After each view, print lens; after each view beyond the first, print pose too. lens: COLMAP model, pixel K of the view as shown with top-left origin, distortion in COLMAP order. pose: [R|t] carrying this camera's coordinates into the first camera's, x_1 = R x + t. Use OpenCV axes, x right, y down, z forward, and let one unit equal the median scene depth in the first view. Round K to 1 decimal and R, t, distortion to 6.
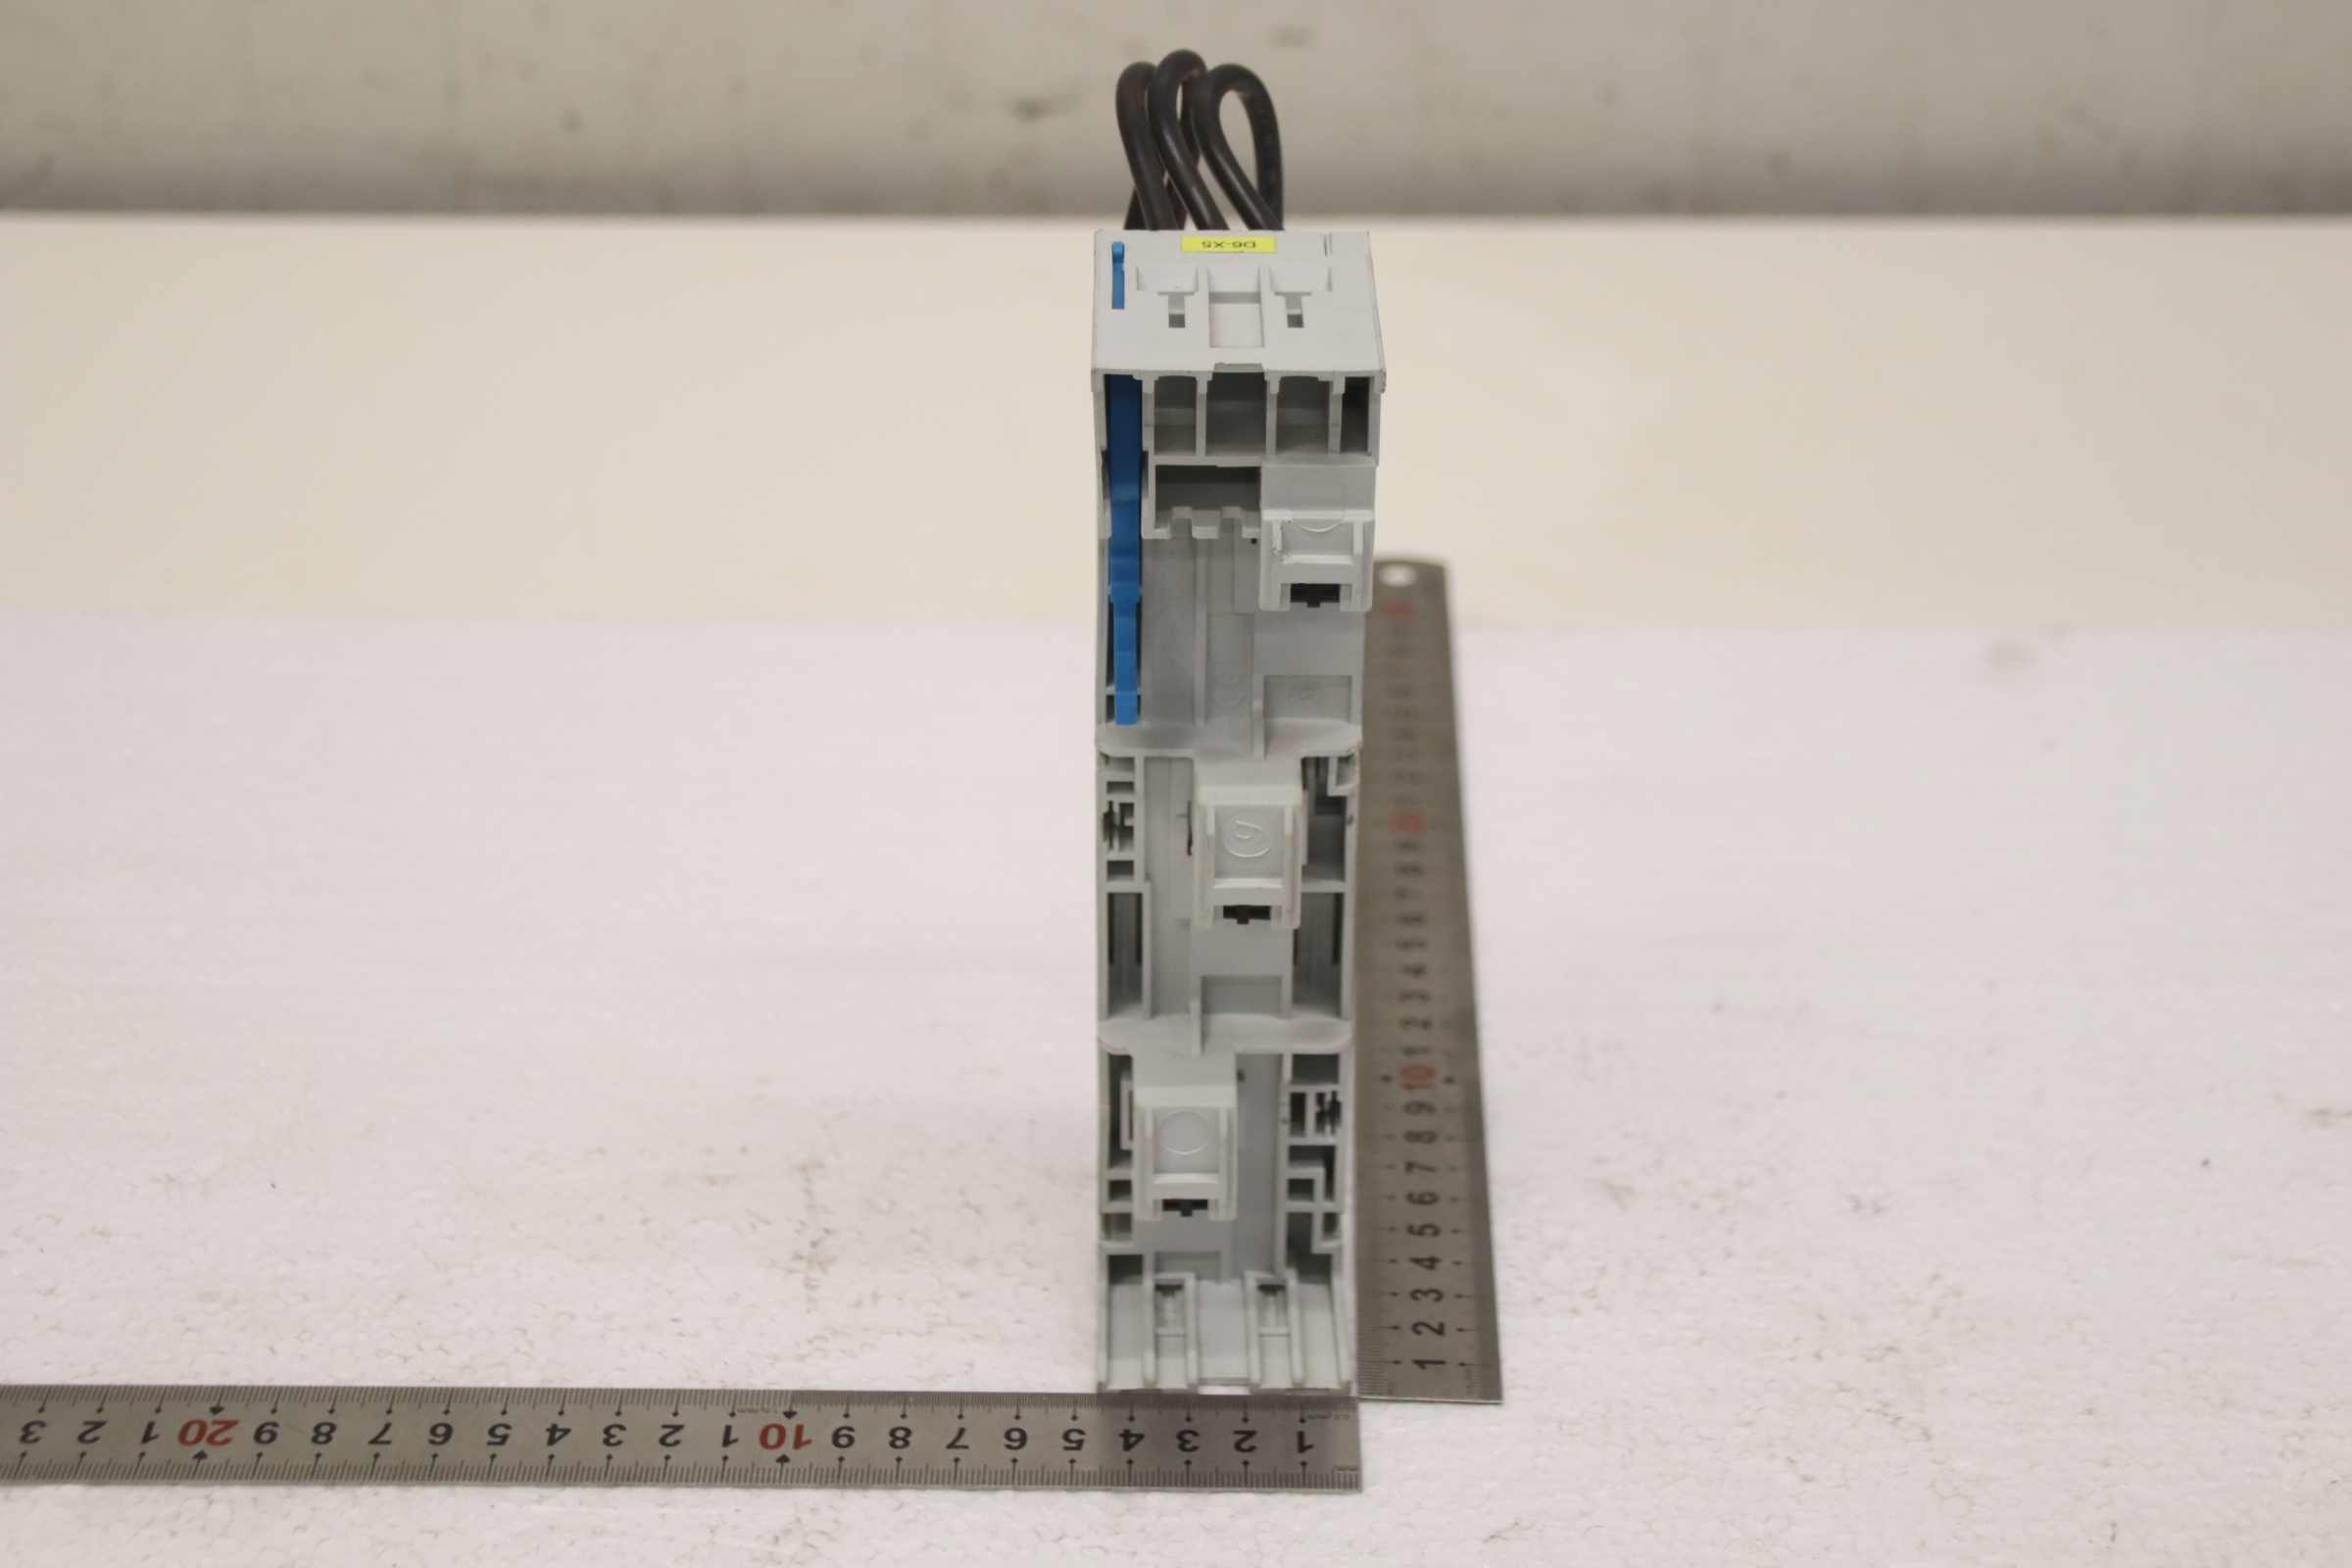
lens RADIAL K [[4259.0, 0, 1176.8], [0, 4259.0, 781.6], [0, 0, 1]] dist [0.034809, 0.000000]
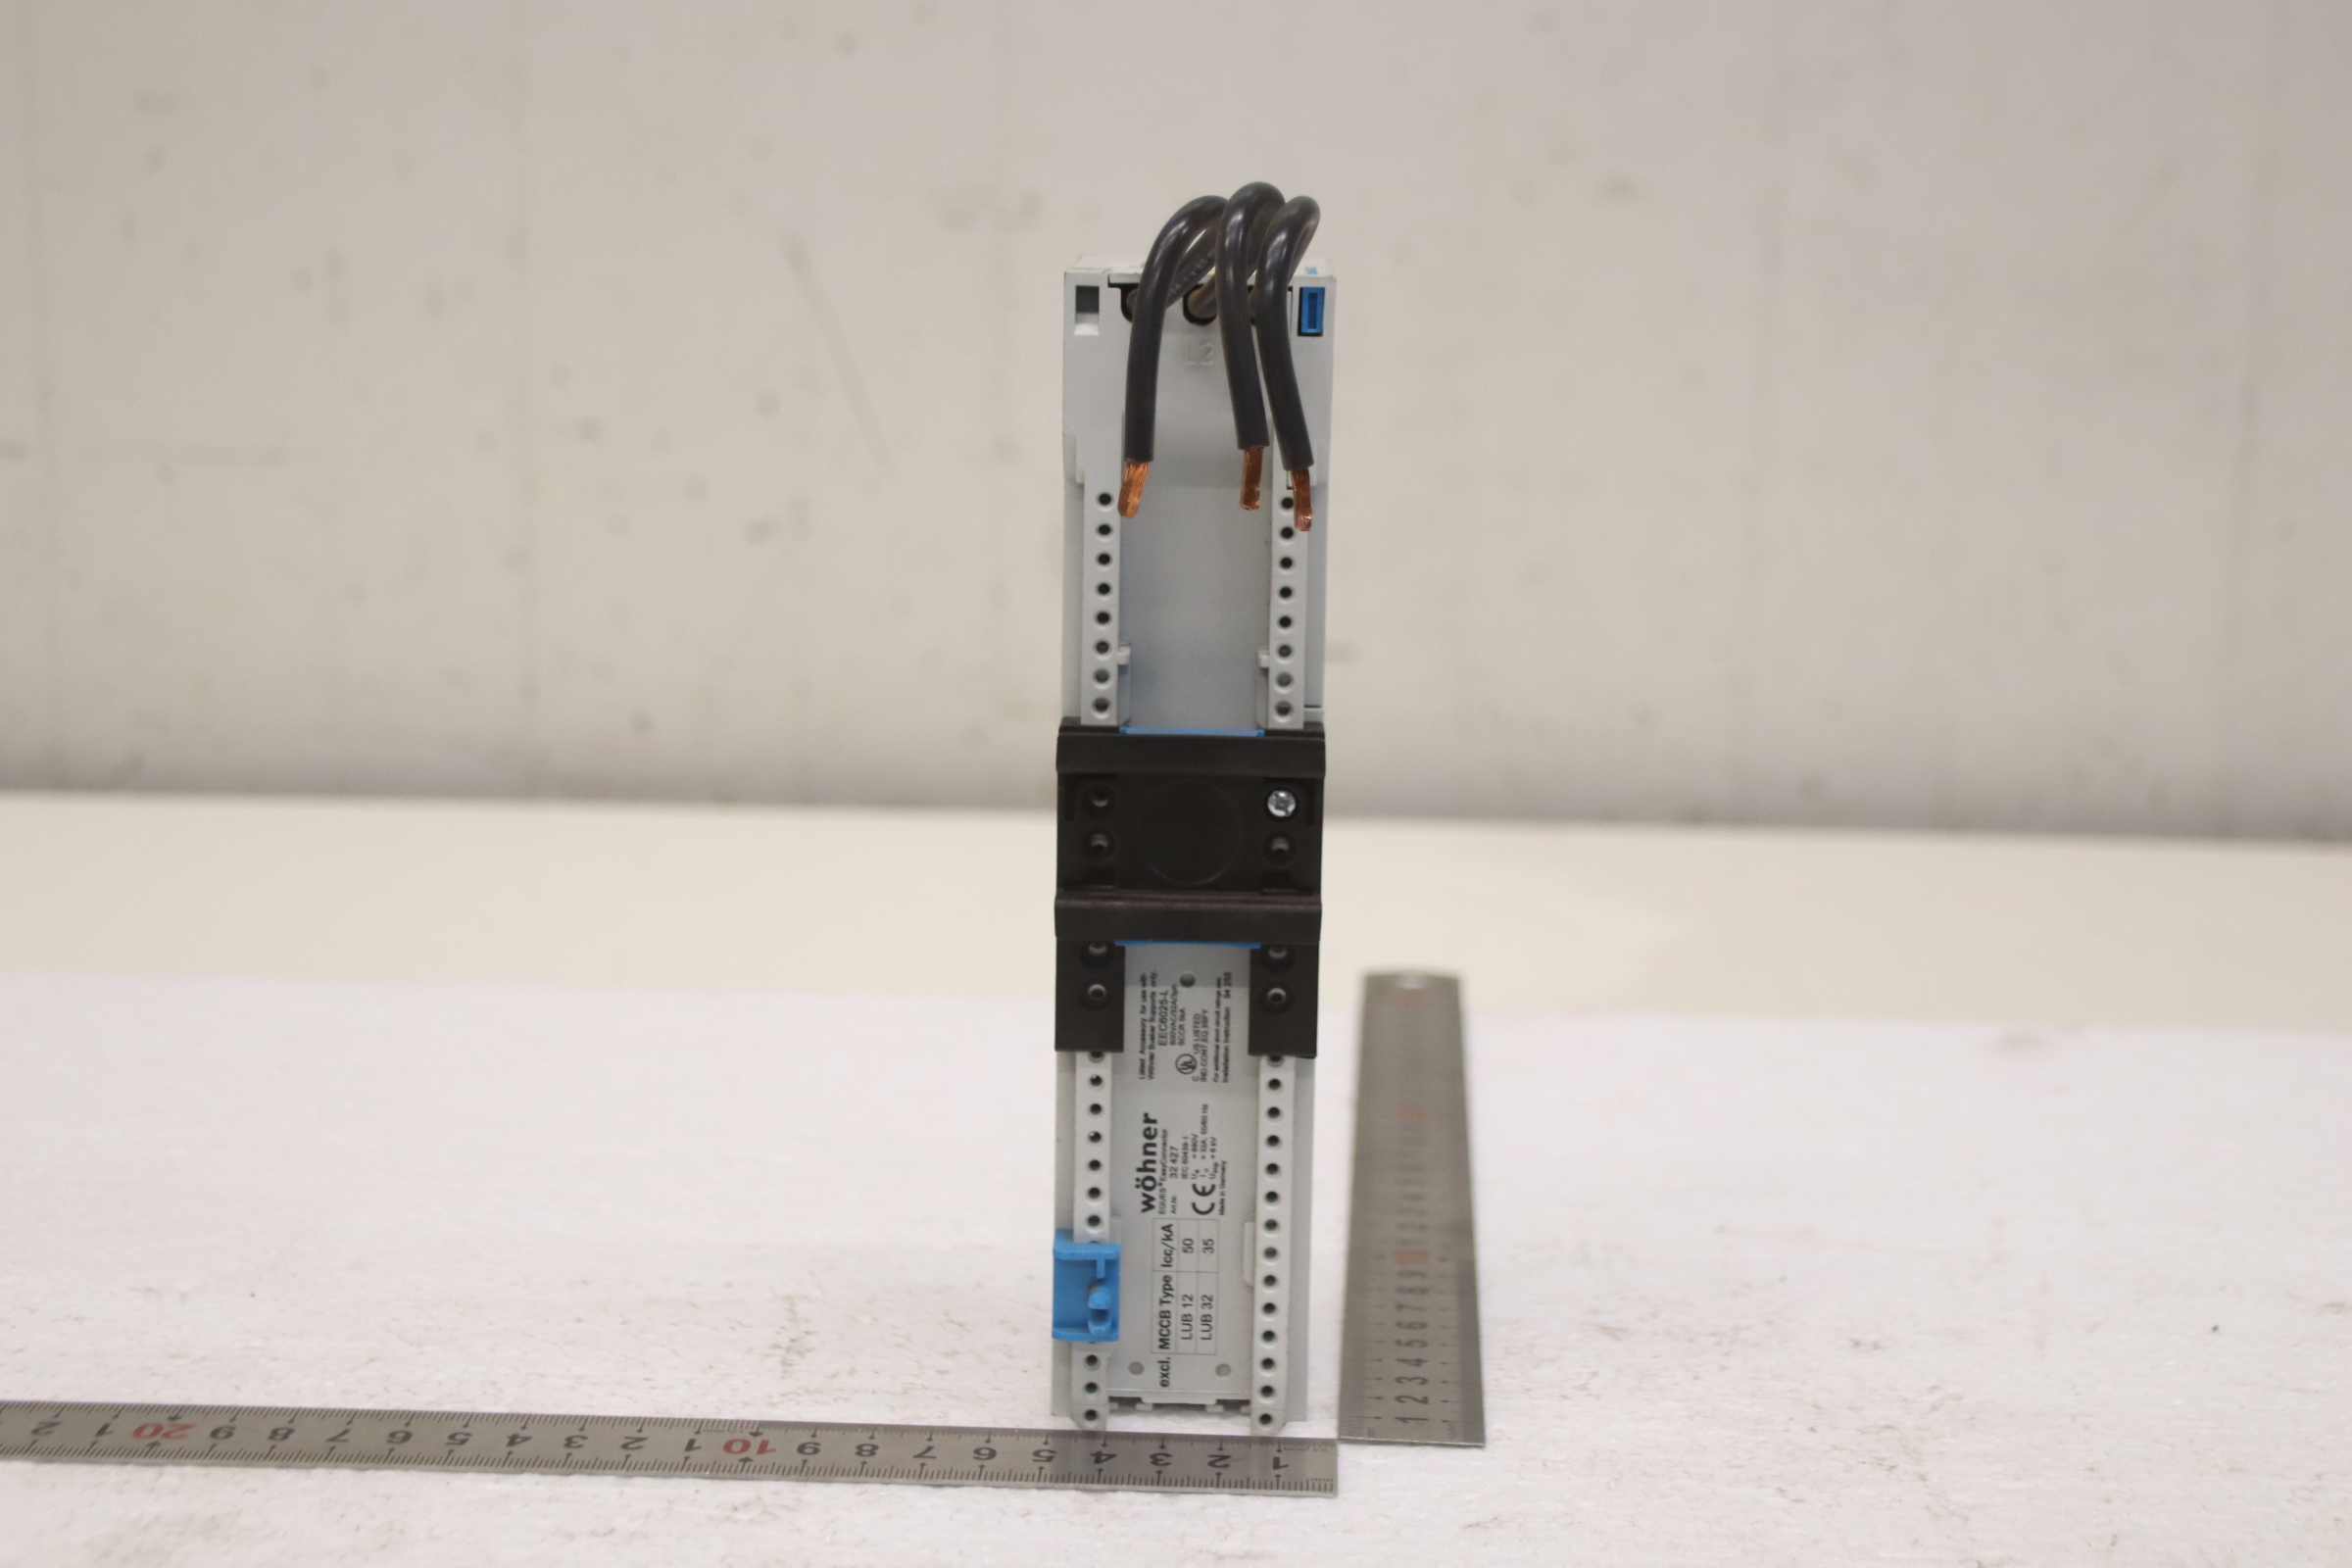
lens RADIAL K [[4366.7, 0, 1188.1], [0, 4366.7, 788.8], [0, 0, 1]] dist [0.053818, 0.000000]
pose [[0.999545, 0.008703, -0.028876, 0.035791], [-0.017479, 0.947417, -0.319523, 0.321356], [0.024577, 0.319883, 0.947138, 0.001670]]
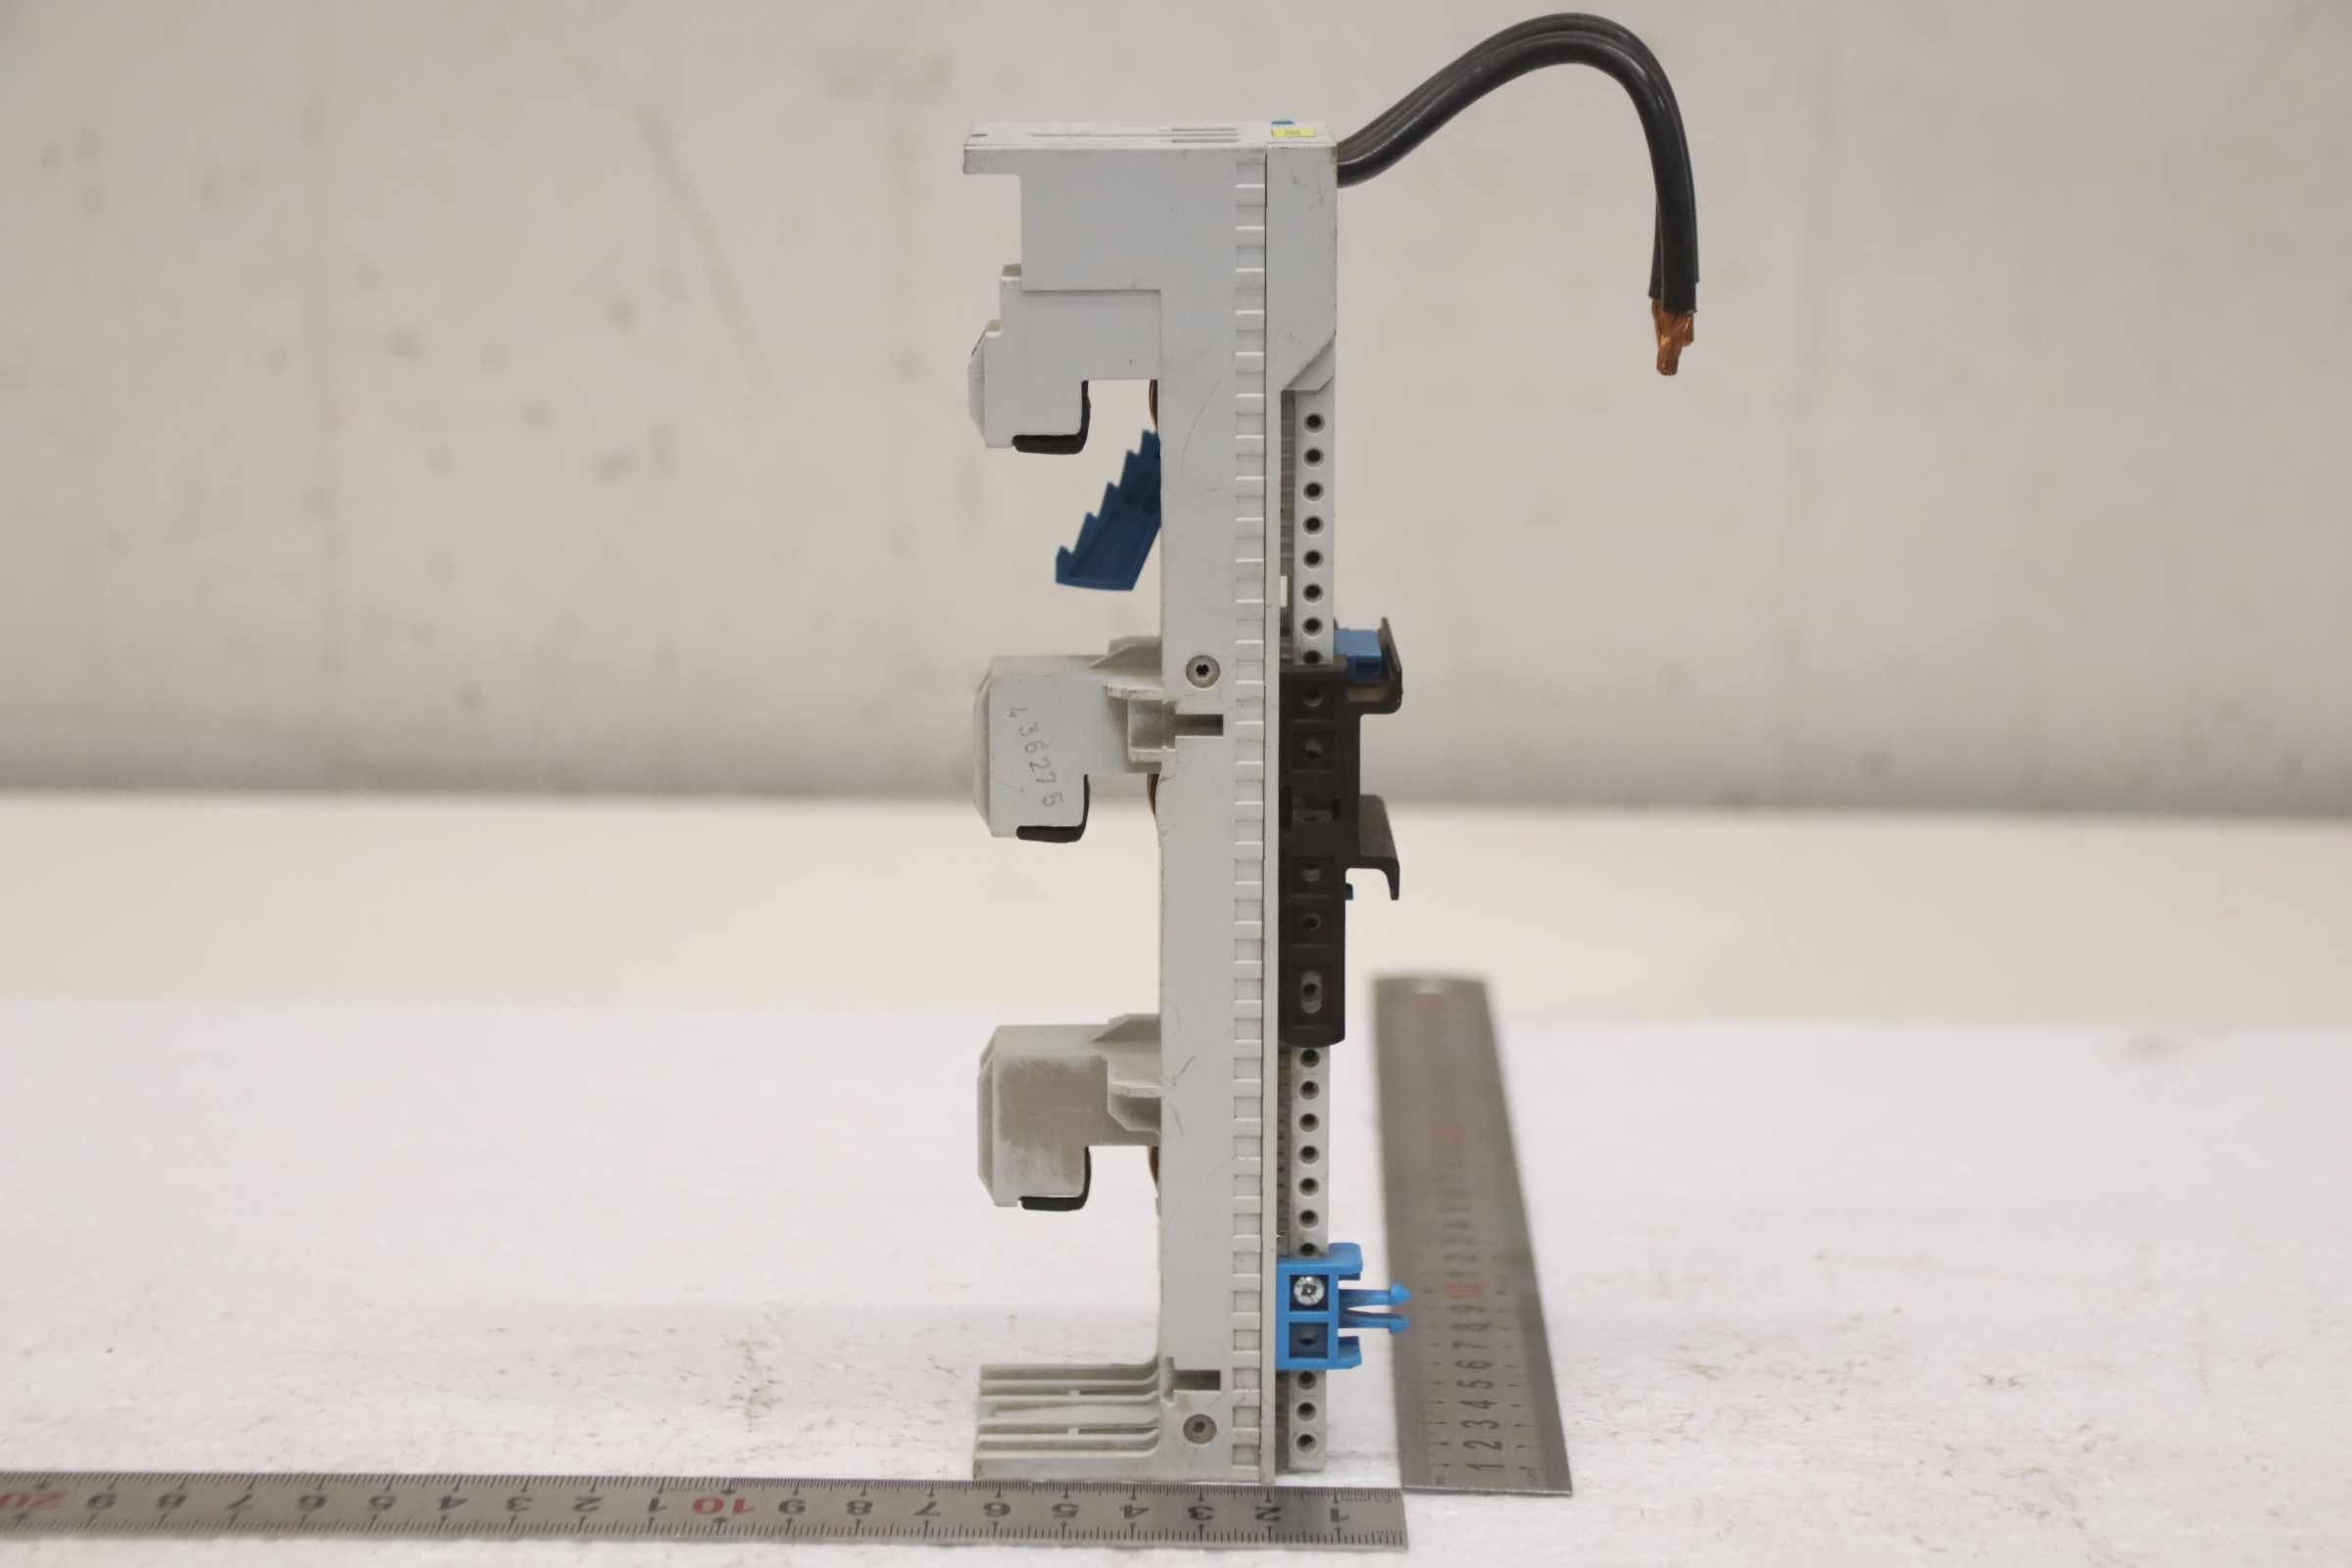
lens RADIAL K [[5515.8, 0, 1186.8], [0, 5515.8, 833.8], [0, 0, 1]] dist [0.204734, 0.000000]
pose [[0.999985, -0.001650, 0.005292, -0.005402], [0.003246, 0.948199, -0.317660, 0.366429], [-0.004493, 0.317672, 0.948190, -0.080178]]
